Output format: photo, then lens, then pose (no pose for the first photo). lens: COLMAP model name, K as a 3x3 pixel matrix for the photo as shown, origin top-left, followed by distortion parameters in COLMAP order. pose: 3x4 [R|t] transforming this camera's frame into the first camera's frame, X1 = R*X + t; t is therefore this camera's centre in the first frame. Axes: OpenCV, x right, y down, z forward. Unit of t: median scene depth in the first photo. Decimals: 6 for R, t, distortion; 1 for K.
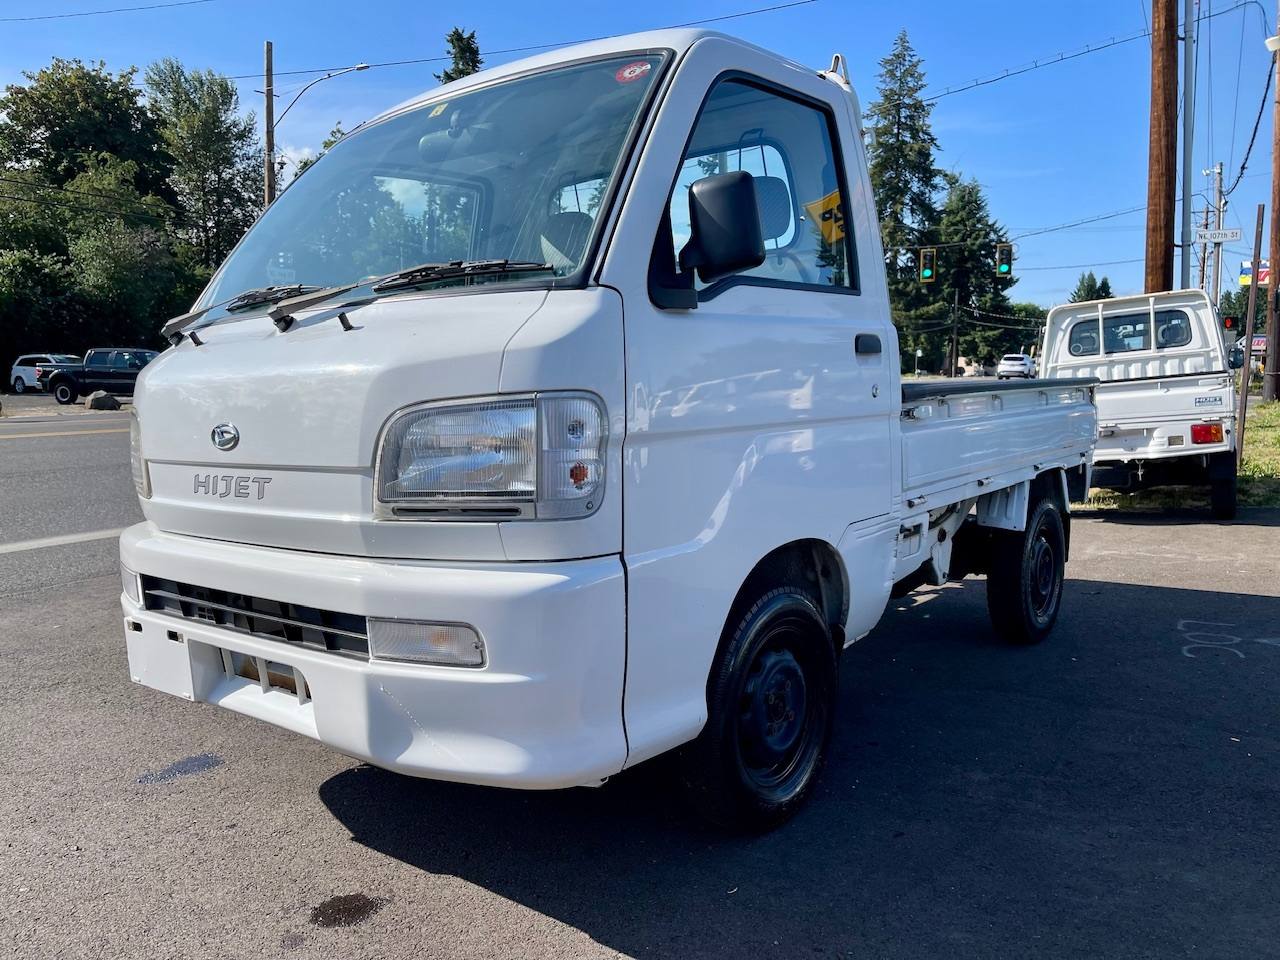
lens RADIAL K [[981.5, 0, 639.4], [0, 981.5, 465.8], [0, 0, 1]] dist [0.063971, -0.092381]
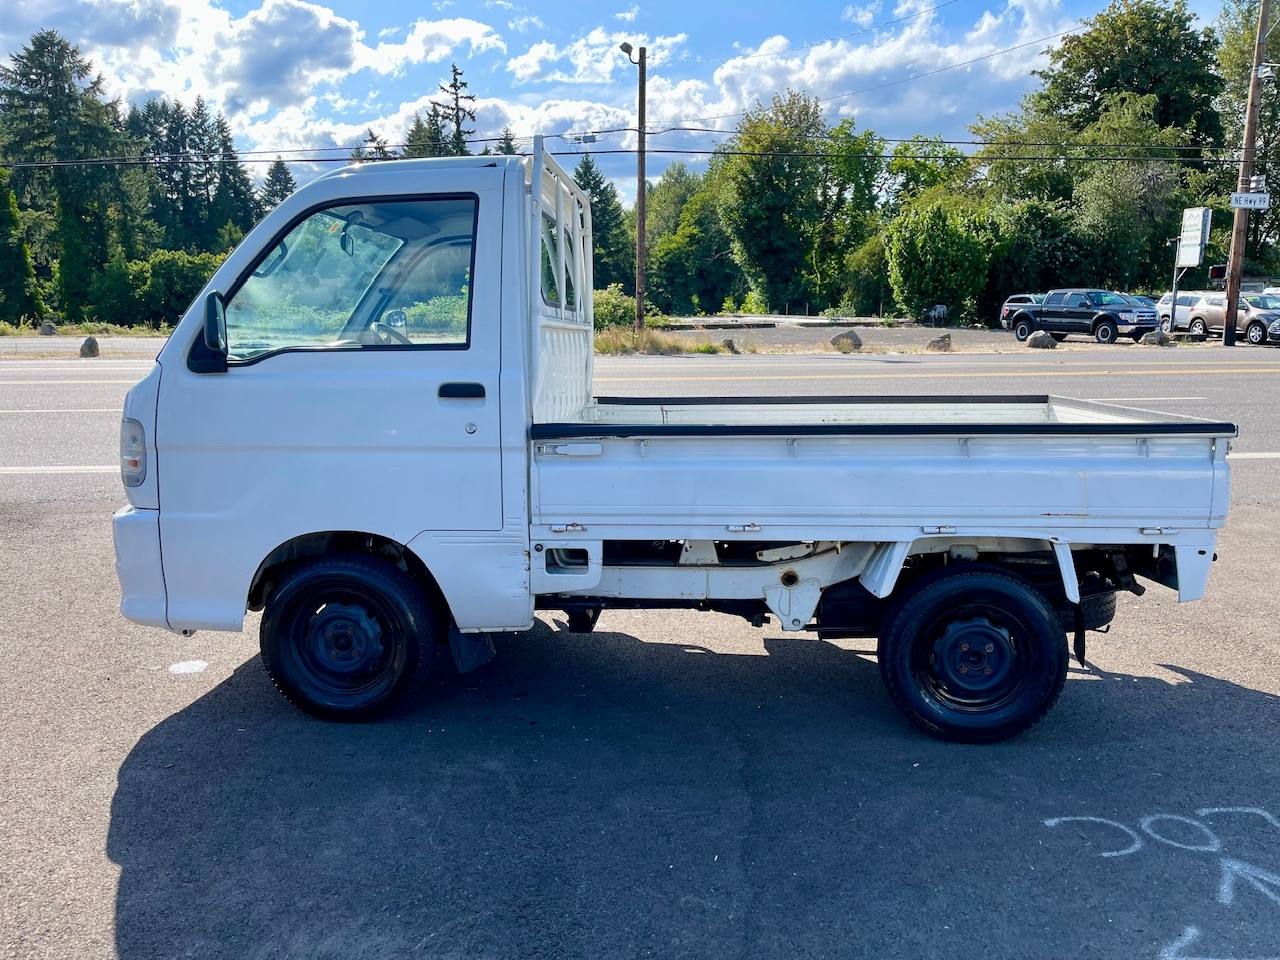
lens RADIAL K [[962.8, 0, 640.0], [0, 962.8, 480.0], [0, 0, 1]] dist [0.046706, -0.066464]
pose [[0.562921, 0.147538, -0.813236, 1.778948], [-0.077498, 0.989026, 0.125786, -0.240050], [0.822869, -0.007784, 0.568178, 0.662101]]
